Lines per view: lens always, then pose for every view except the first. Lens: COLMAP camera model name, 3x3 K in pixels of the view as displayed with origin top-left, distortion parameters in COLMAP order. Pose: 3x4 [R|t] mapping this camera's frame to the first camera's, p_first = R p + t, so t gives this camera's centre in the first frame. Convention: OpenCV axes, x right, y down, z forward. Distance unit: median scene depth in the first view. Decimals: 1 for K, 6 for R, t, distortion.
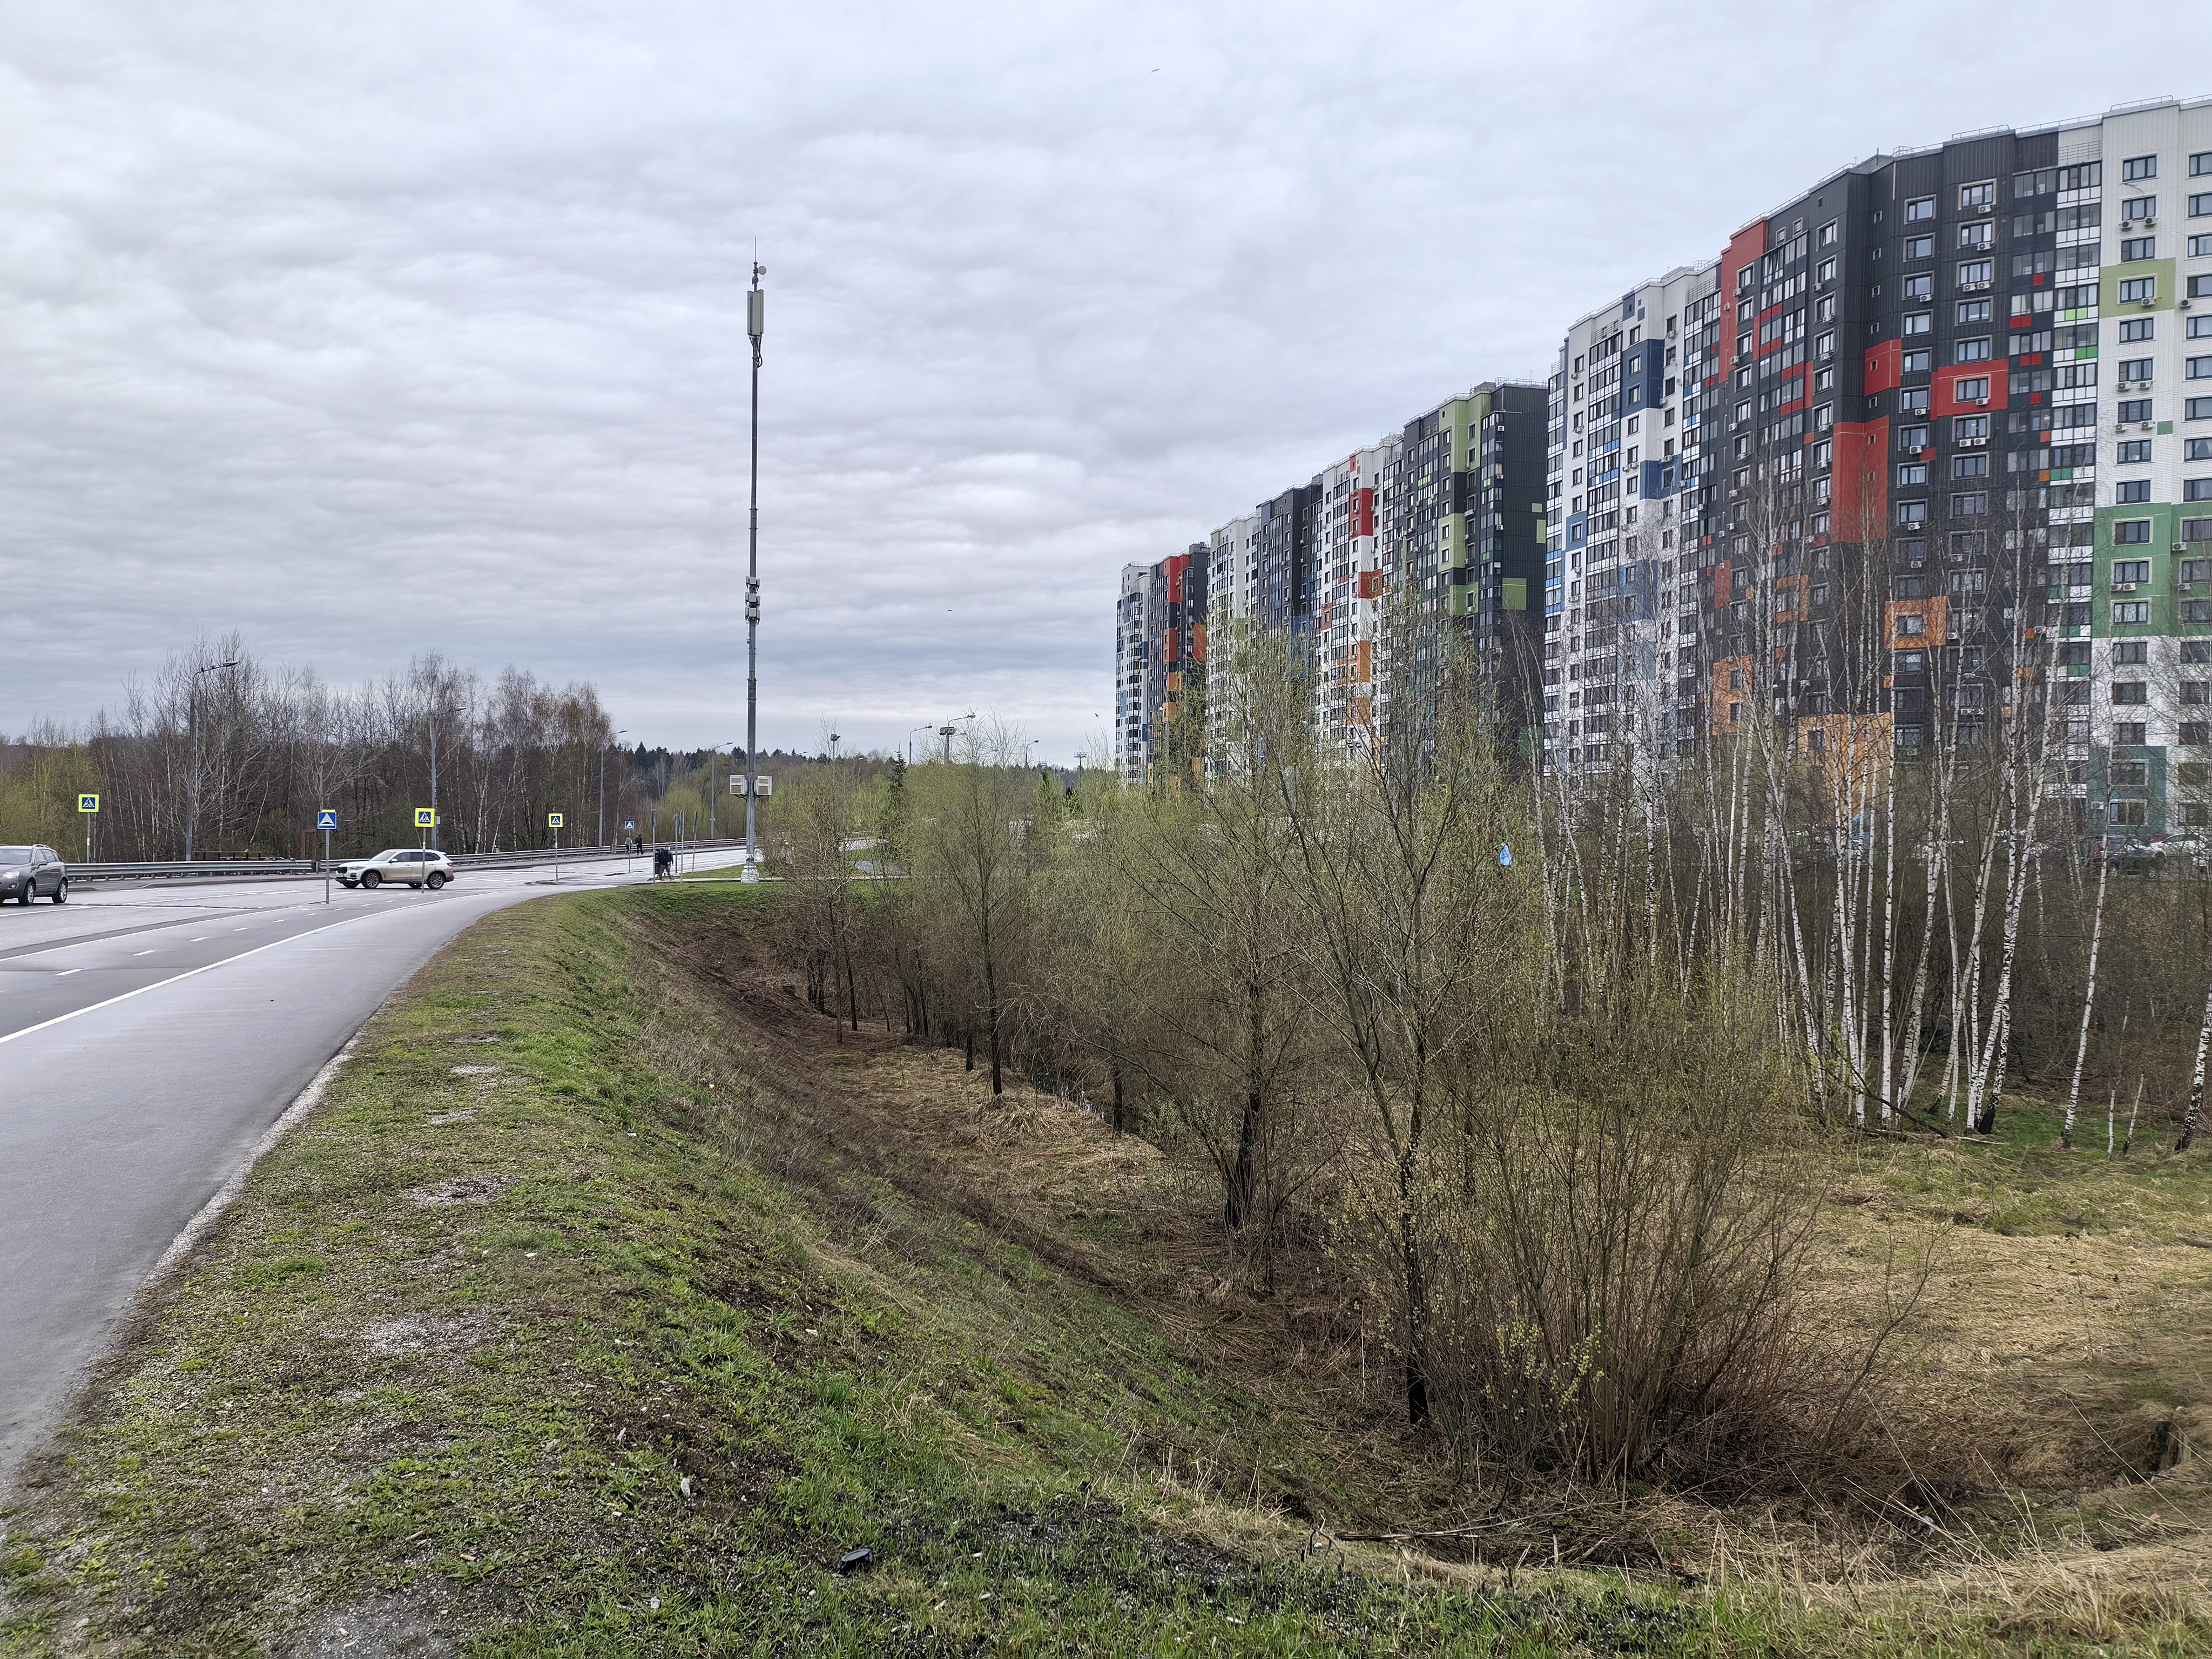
lens RADIAL K [[1691.5, 0, 1068.7], [0, 1691.5, 825.1], [0, 0, 1]] dist [0.012302, 0.052313]
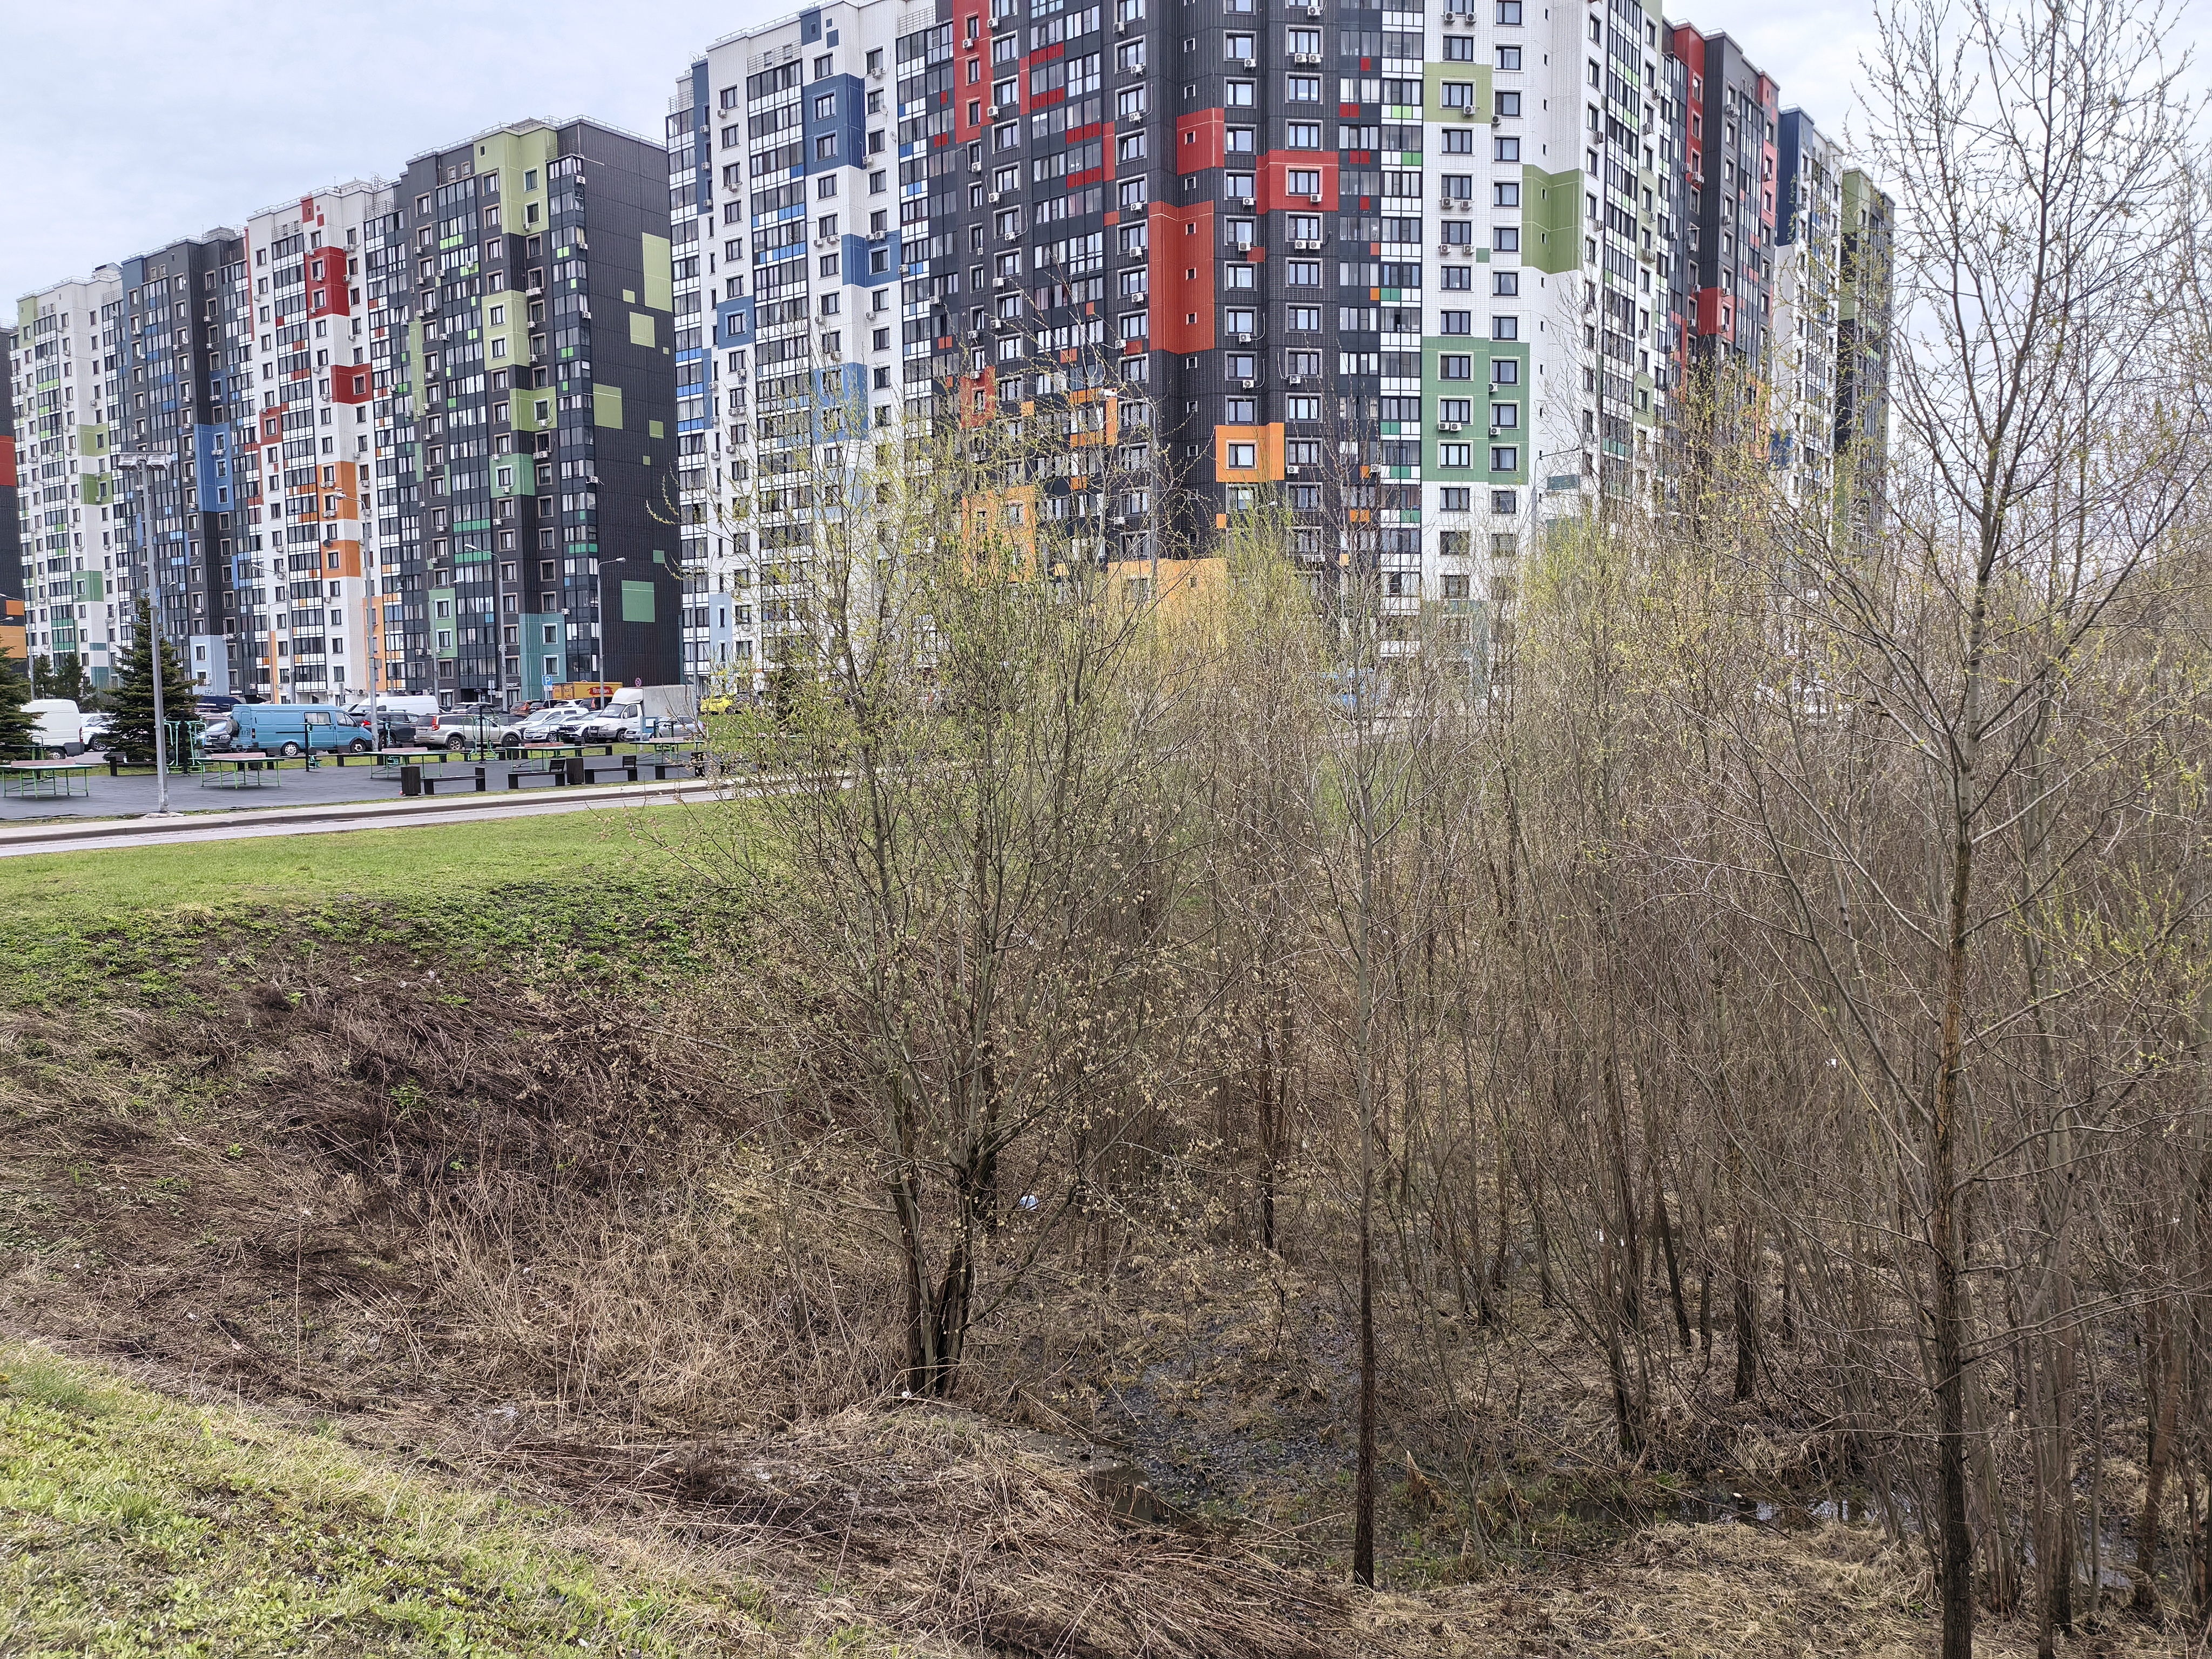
lens RADIAL K [[1650.9, 0, 1003.3], [0, 1650.9, 851.3], [0, 0, 1]] dist [0.010092, 0.067552]
pose [[0.756404, -0.072039, 0.650126, -0.116997], [0.021545, 0.996121, 0.085311, 0.005856], [-0.653750, -0.050523, 0.755022, 0.333276]]
